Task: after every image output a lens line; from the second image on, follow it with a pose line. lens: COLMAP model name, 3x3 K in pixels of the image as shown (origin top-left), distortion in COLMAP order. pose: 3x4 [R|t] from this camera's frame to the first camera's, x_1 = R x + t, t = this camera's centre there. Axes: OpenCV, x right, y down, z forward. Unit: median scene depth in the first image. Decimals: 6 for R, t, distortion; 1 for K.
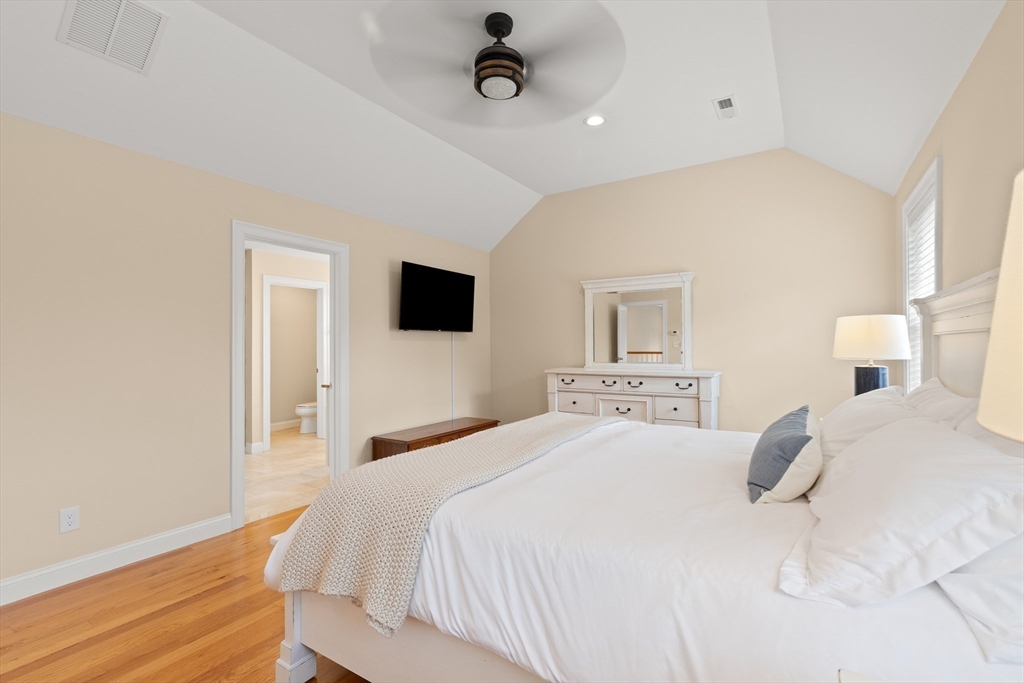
lens RADIAL K [[463.7, 0, 513.7], [0, 463.7, 343.9], [0, 0, 1]] dist [0.009457, 0.000032]
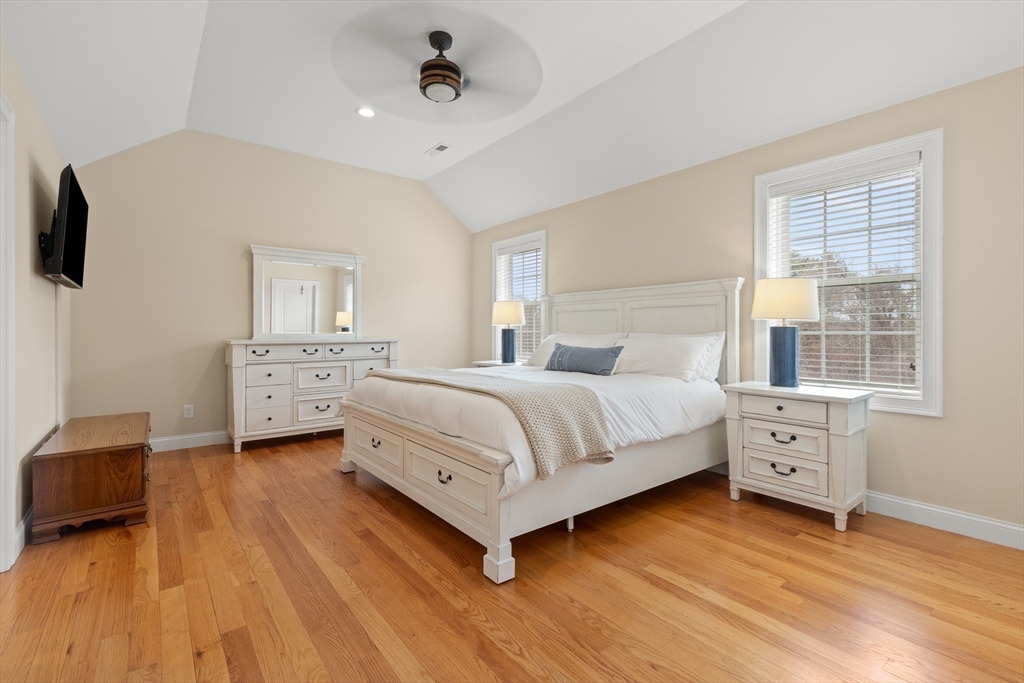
lens RADIAL K [[461.4, 0, 521.2], [0, 461.4, 331.3], [0, 0, 1]] dist [0.002233, -0.000134]
pose [[0.325198, 0.003981, 0.945638, -0.663606], [-0.003865, 0.999988, -0.002880, 0.044343], [-0.945638, -0.002718, 0.325209, 0.244870]]
